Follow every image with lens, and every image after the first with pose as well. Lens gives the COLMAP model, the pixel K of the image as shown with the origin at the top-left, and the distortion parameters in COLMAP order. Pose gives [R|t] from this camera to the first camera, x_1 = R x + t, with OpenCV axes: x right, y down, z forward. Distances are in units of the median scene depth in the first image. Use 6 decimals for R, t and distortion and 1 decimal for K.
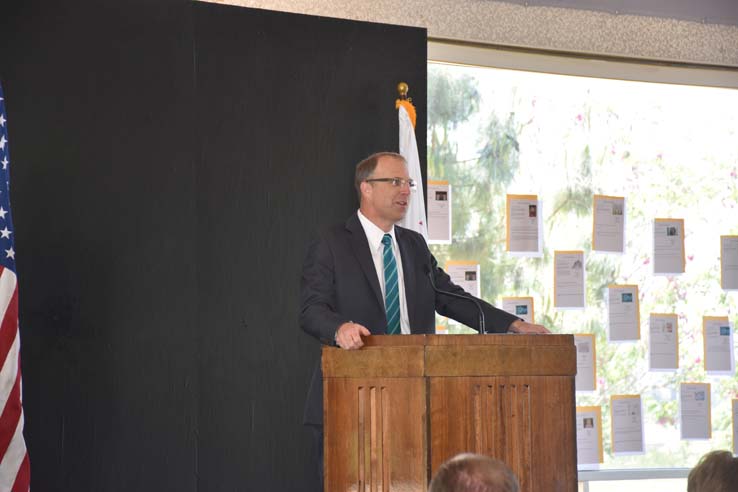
lens RADIAL K [[2565.5, 0, 368.7], [0, 2565.5, 242.1], [0, 0, 1]] dist [1.500354, 0.000000]
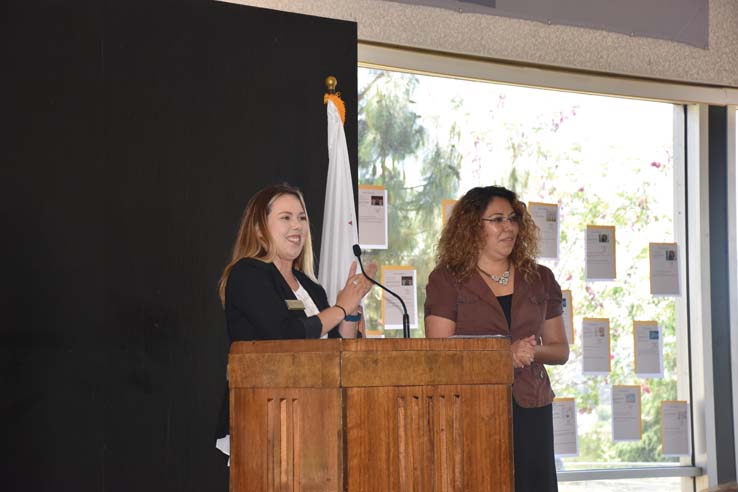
lens RADIAL K [[1957.1, 0, 352.8], [0, 1957.1, 248.2], [0, 0, 1]] dist [0.864201, 0.000000]
pose [[0.999996, -0.002739, 0.000937, 0.019984], [0.002750, 0.999931, -0.011416, 0.010081], [-0.000906, 0.011419, 0.999934, 0.264189]]
